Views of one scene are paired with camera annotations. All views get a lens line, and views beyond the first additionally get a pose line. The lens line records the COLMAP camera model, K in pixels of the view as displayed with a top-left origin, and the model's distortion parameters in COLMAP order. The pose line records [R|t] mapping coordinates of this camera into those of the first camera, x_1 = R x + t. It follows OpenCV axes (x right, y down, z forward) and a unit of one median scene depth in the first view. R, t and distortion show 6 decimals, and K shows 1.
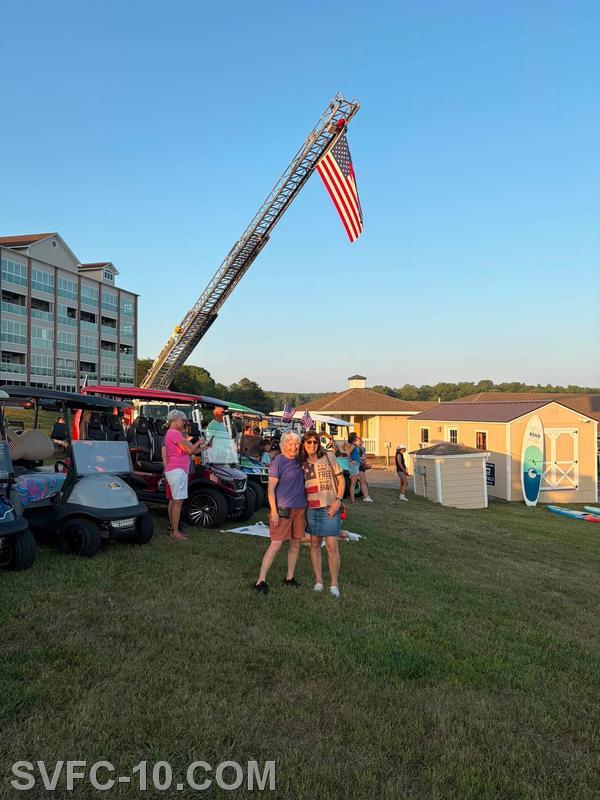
lens RADIAL K [[611.0, 0, 300.0], [0, 611.0, 400.0], [0, 0, 1]] dist [0.026995, -0.005993]
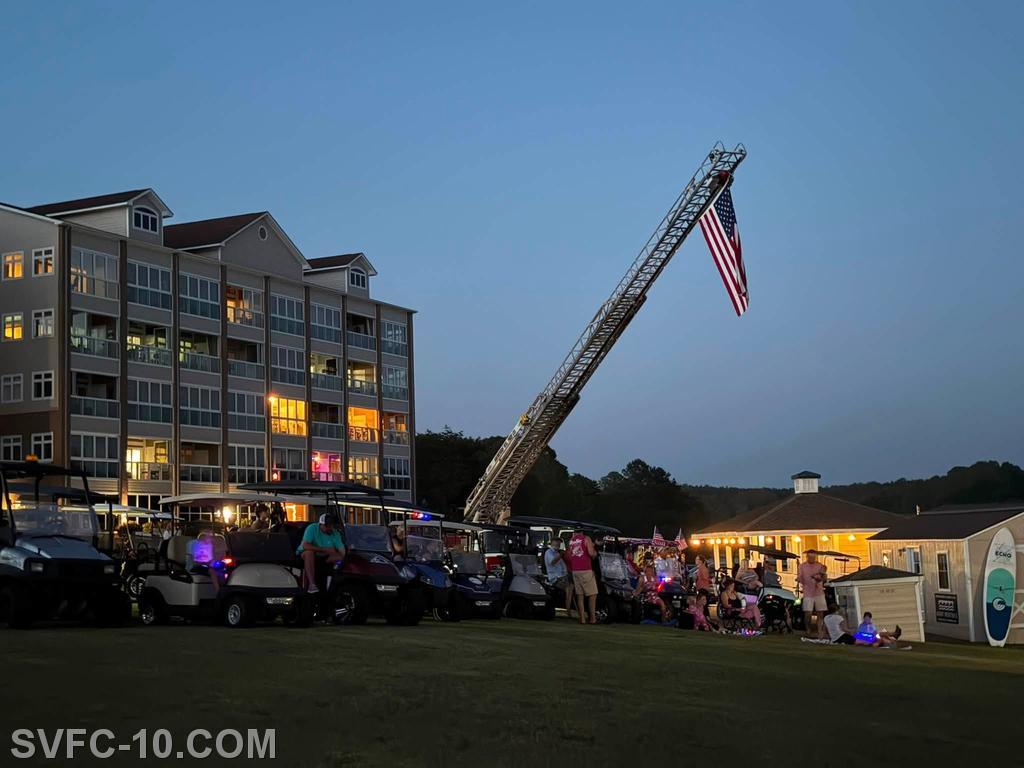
lens RADIAL K [[1417.3, 0, 536.7], [0, 1417.3, 382.4], [0, 0, 1]] dist [0.226215, -0.039880]
pose [[0.986187, -0.053467, -0.156767, 0.083745], [0.039148, 0.994892, -0.093047, -0.007866], [0.160941, 0.085625, 0.983243, -0.707041]]
